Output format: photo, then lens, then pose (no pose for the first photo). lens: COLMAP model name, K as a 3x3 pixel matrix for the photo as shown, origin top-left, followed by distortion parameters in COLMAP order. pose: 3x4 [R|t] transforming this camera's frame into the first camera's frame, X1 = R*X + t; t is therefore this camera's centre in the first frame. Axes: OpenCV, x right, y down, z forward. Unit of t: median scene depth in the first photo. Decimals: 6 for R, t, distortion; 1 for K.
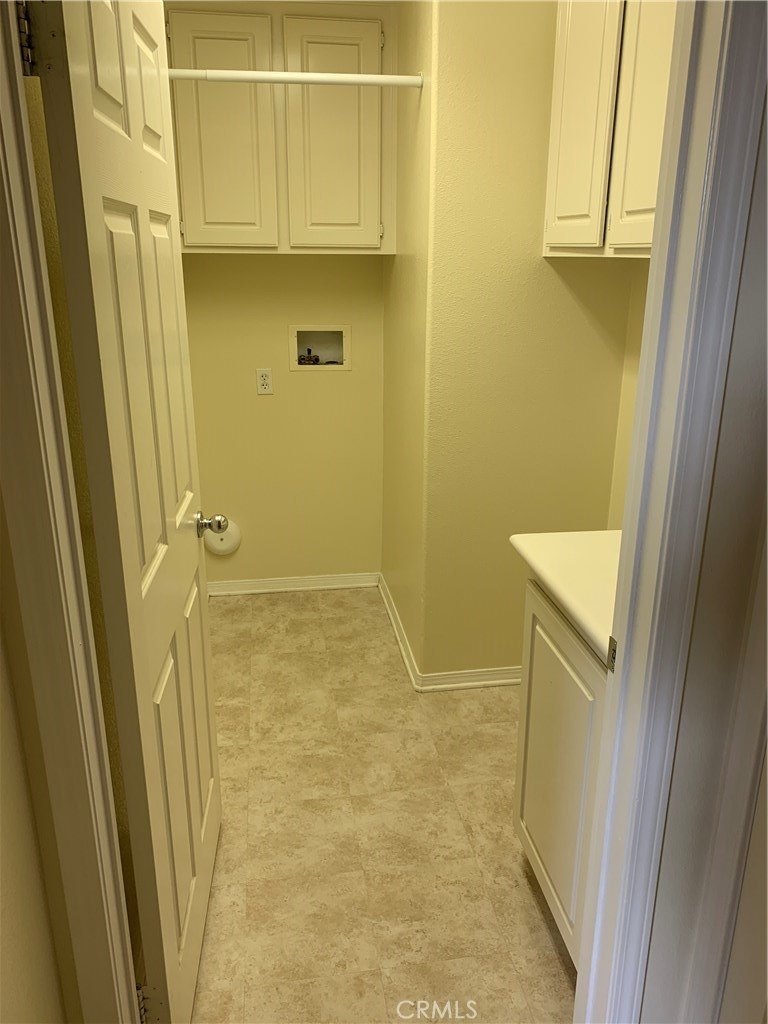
lens RADIAL K [[798.0, 0, 384.0], [0, 798.0, 512.0], [0, 0, 1]] dist [0.051985, -0.063762]
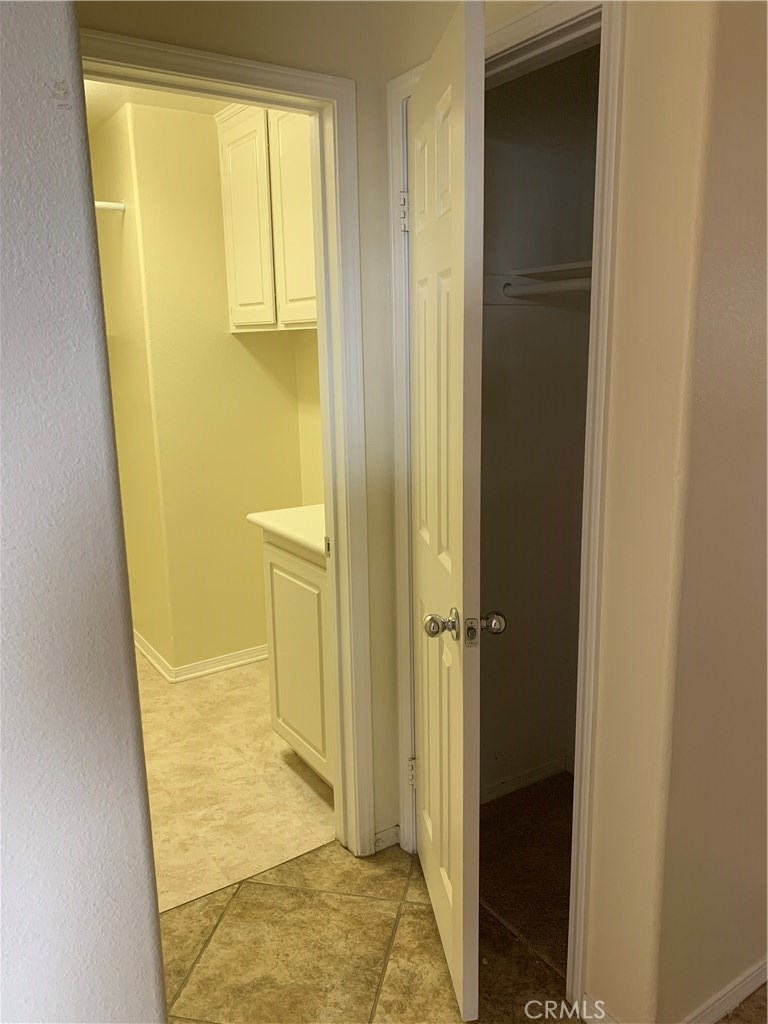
lens RADIAL K [[798.0, 0, 384.0], [0, 798.0, 512.0], [0, 0, 1]] dist [0.051985, -0.063762]
pose [[0.911470, -0.106992, 0.397209, -0.162146], [0.149717, 0.985642, -0.078063, 0.150024], [-0.383154, 0.130621, 0.914402, -0.360802]]
